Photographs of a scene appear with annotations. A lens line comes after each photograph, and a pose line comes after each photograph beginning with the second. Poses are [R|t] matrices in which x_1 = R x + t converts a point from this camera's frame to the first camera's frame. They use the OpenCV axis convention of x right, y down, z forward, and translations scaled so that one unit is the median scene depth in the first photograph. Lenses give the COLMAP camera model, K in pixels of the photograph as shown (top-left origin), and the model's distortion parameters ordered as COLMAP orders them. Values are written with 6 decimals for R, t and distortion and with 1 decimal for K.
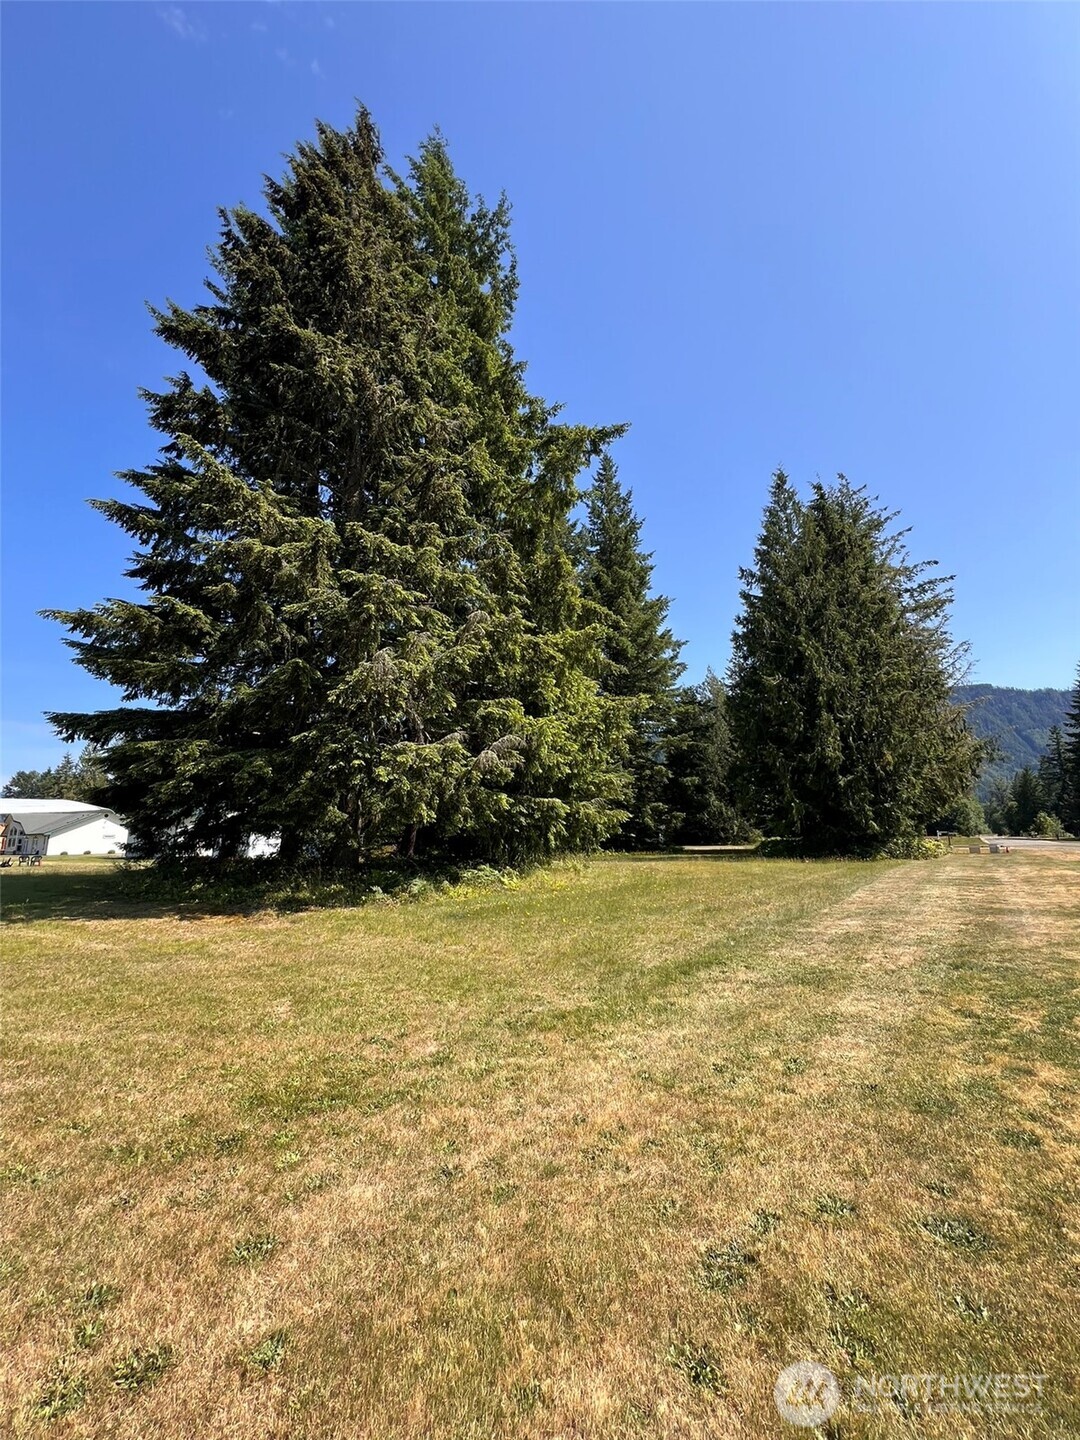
lens RADIAL K [[538.7, 0, 540.0], [0, 538.7, 720.0], [0, 0, 1]] dist [-0.006156, 0.000085]
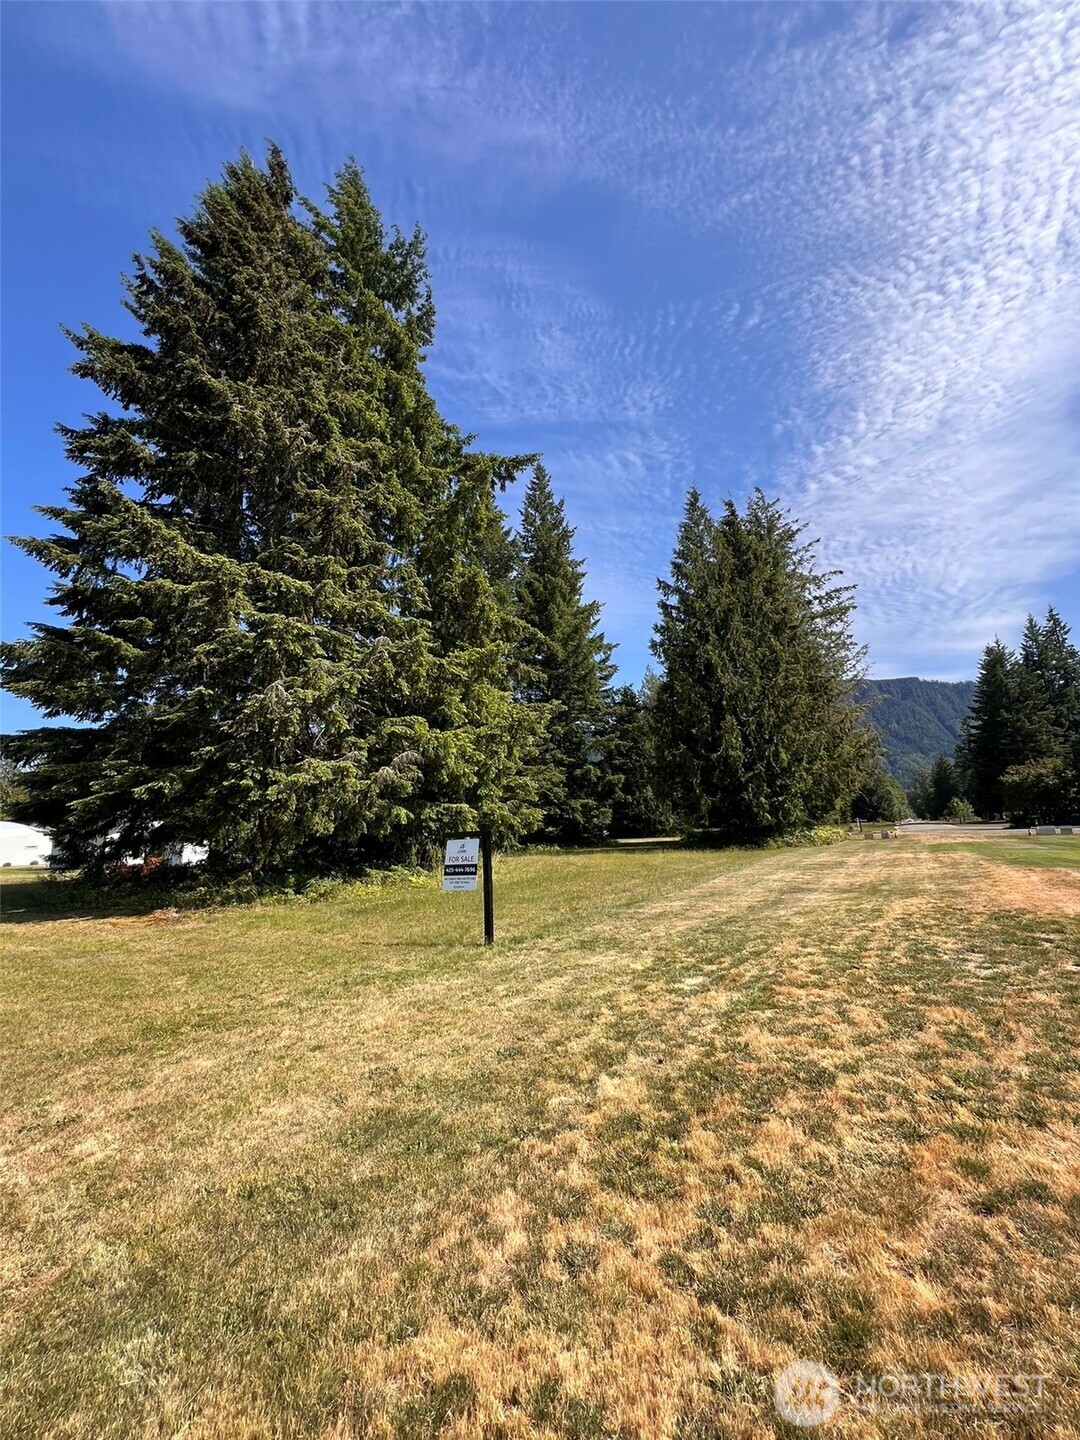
lens RADIAL K [[545.4, 0, 540.0], [0, 545.4, 720.0], [0, 0, 1]] dist [-0.000024, -0.000133]
pose [[0.996879, -0.012493, 0.077950, 0.070224], [0.011530, 0.999852, 0.012790, -0.027169], [-0.078098, -0.011852, 0.996875, -0.092236]]
